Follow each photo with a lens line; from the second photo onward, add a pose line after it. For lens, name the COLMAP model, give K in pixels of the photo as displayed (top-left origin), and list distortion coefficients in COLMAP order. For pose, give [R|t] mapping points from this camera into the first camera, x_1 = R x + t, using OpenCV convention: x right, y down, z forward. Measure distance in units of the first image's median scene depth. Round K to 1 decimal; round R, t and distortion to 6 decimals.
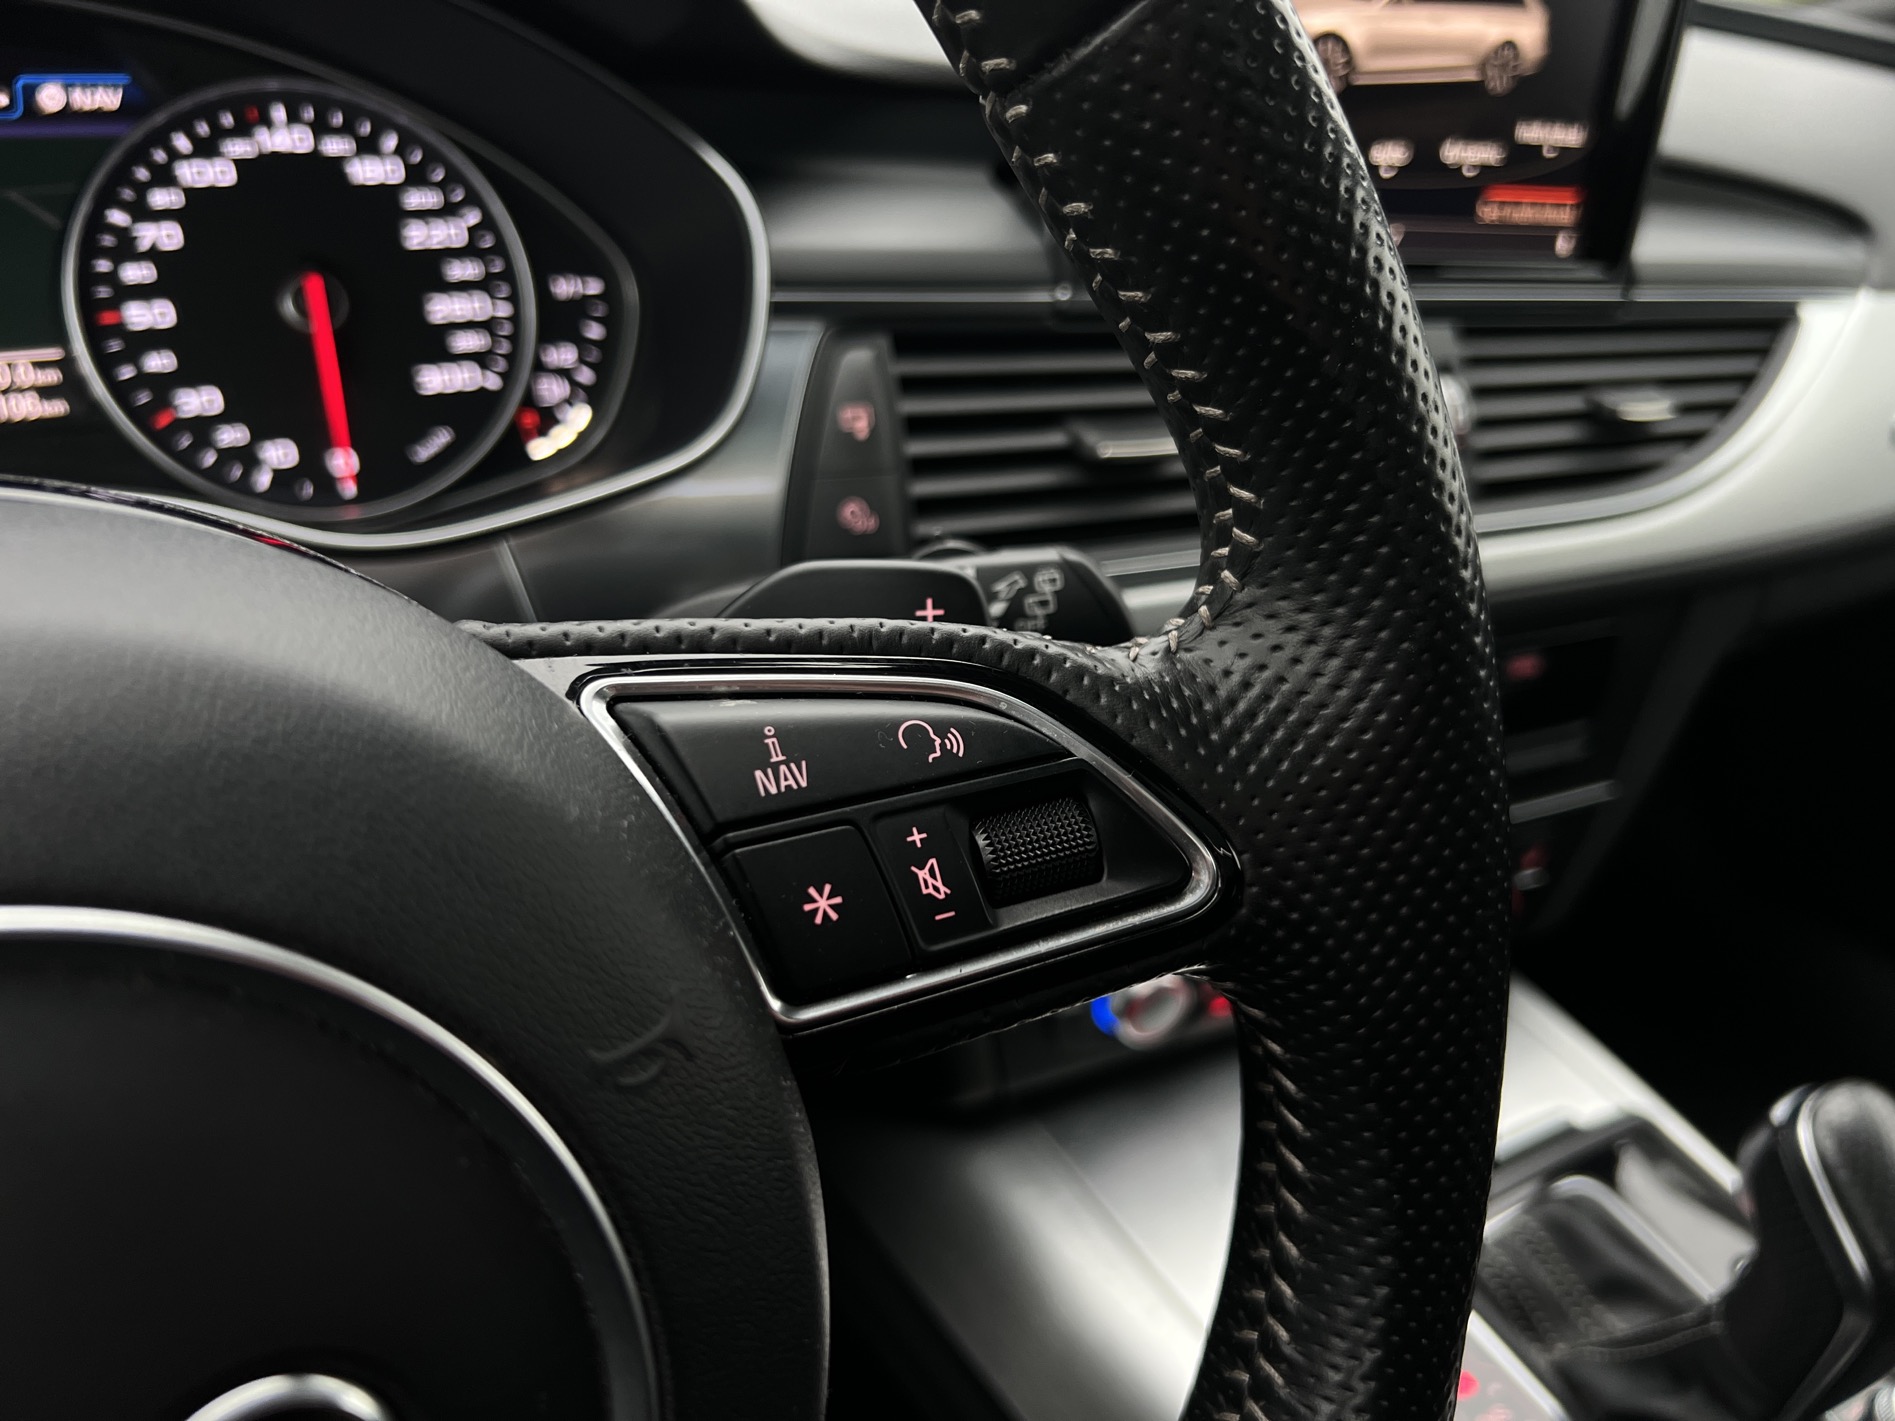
lens RADIAL K [[1442.7, 0, 922.7], [0, 1442.7, 707.7], [0, 0, 1]] dist [-0.011943, -0.006068]
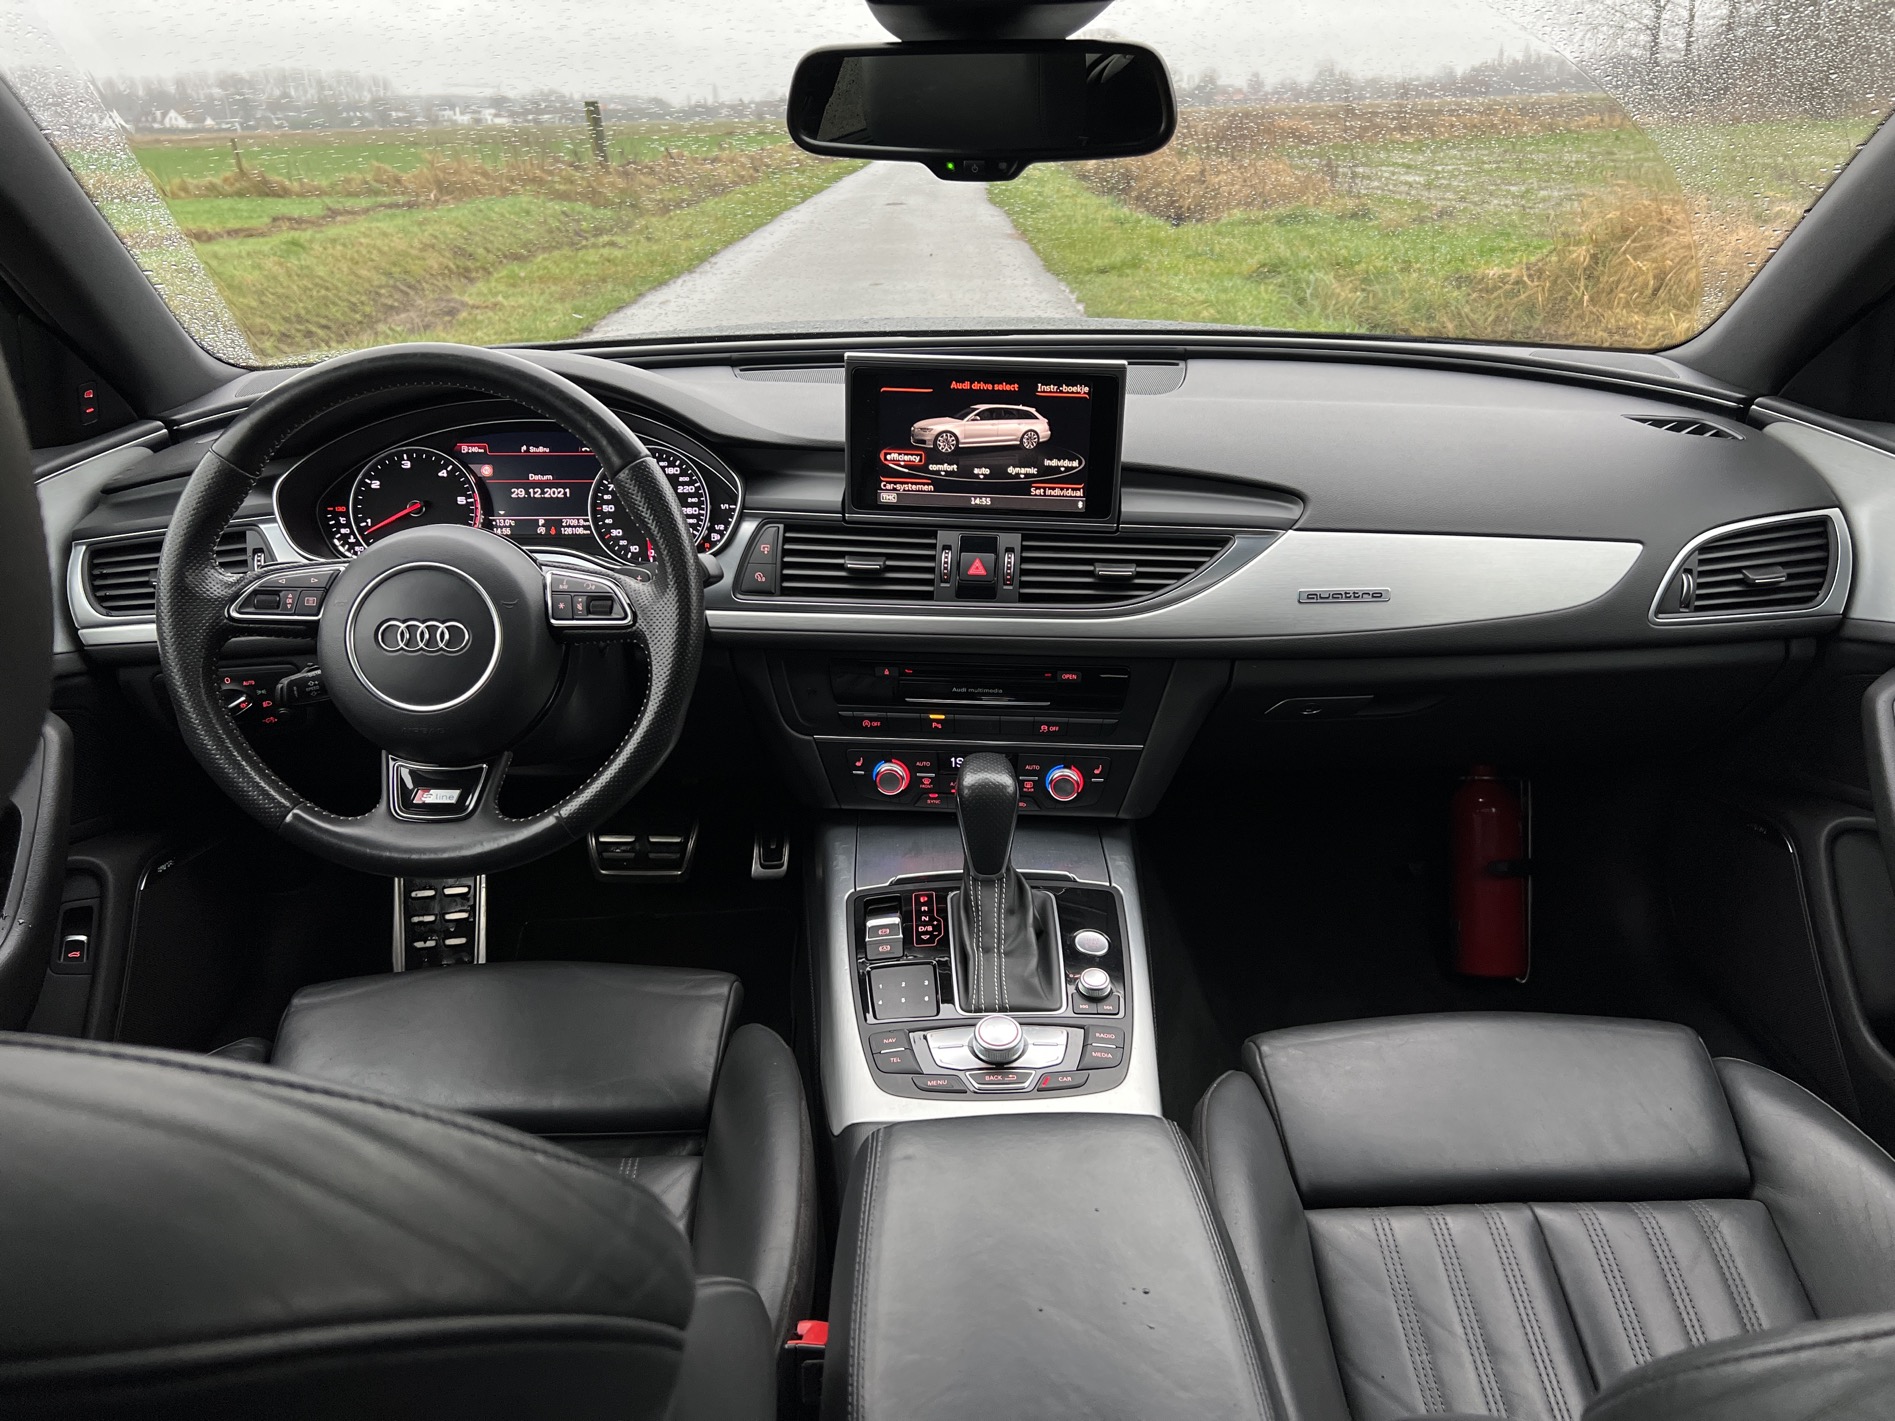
lens RADIAL K [[1454.3, 0, 951.7], [0, 1454.3, 712.4], [0, 0, 1]] dist [0.095169, -0.141117]
pose [[0.848377, 0.111378, -0.517544, 2.105674], [-0.181185, 0.979666, -0.086177, 0.382679], [0.497422, 0.166882, 0.851306, -1.588053]]
